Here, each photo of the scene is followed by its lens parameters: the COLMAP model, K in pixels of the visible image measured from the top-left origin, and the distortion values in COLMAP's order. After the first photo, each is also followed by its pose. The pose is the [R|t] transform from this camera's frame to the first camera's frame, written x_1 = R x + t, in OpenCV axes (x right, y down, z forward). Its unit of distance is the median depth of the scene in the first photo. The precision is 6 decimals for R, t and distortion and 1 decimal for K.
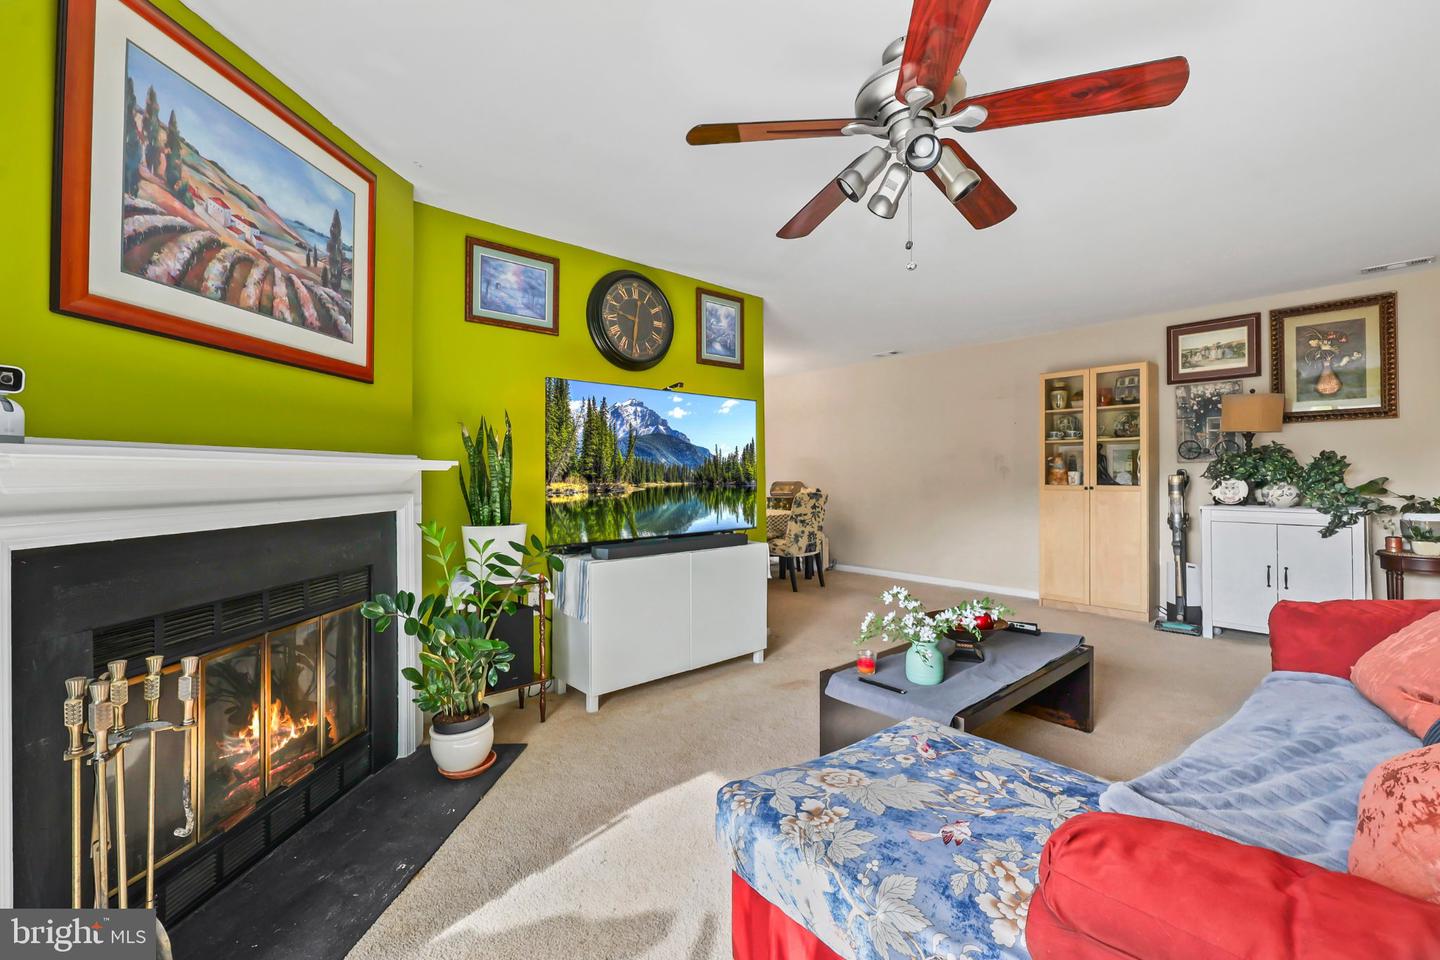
lens RADIAL K [[587.8, 0, 718.7], [0, 587.8, 470.1], [0, 0, 1]] dist [-0.001581, 0.000042]
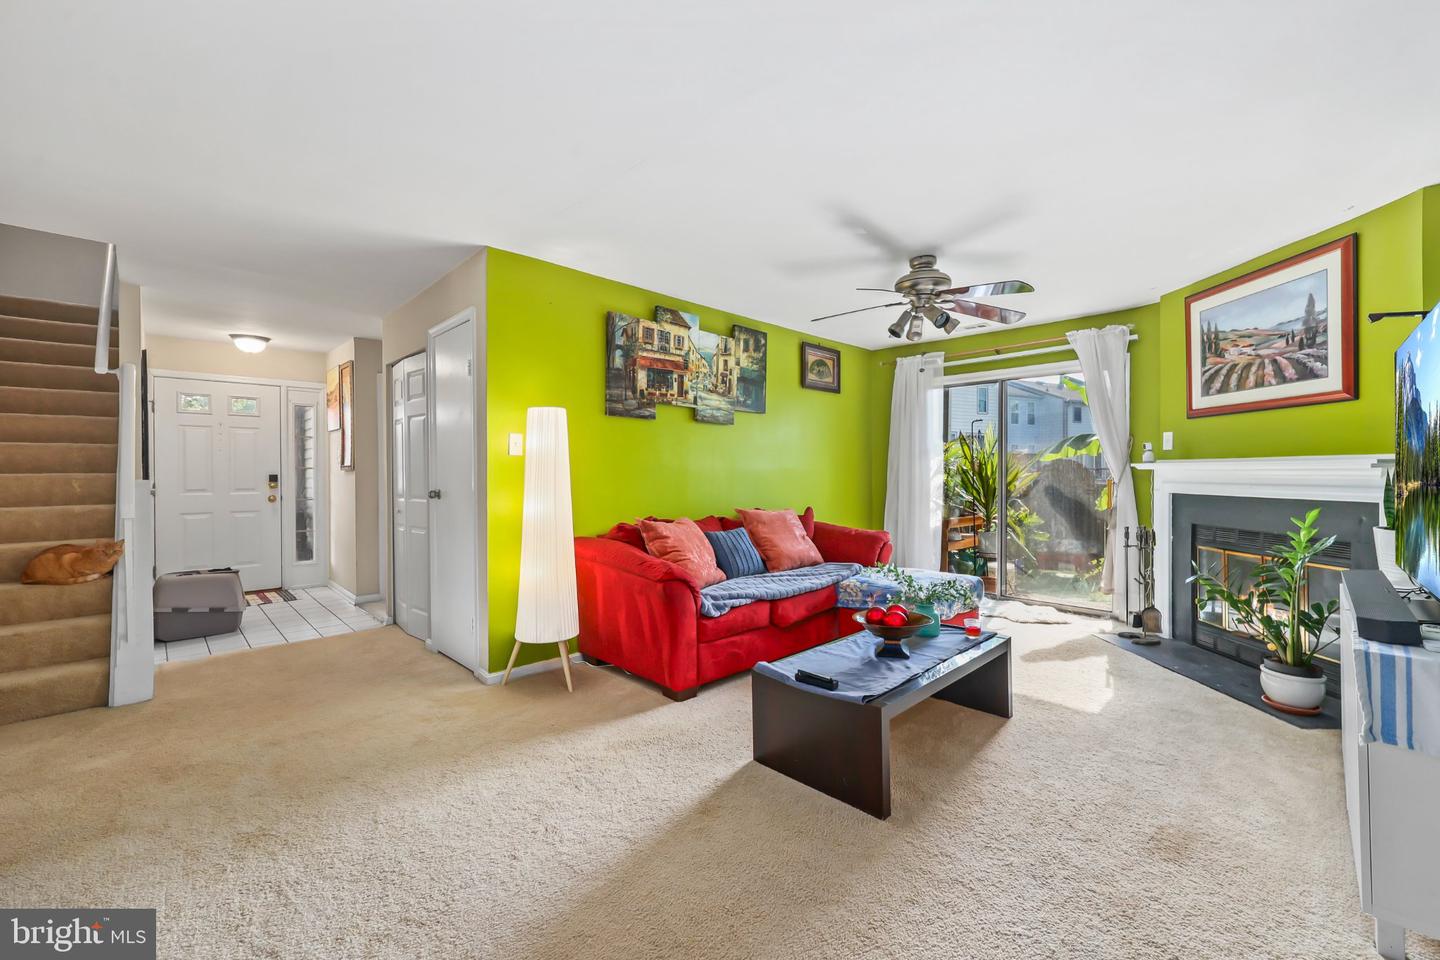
lens RADIAL K [[587.8, 0, 721.0], [0, 587.8, 470.7], [0, 0, 1]] dist [-0.001581, 0.000042]
pose [[-0.997734, 0.009979, -0.066545, 1.112671], [0.010130, 0.999947, -0.001944, -0.006849], [0.066522, -0.002613, -0.997782, 2.810188]]
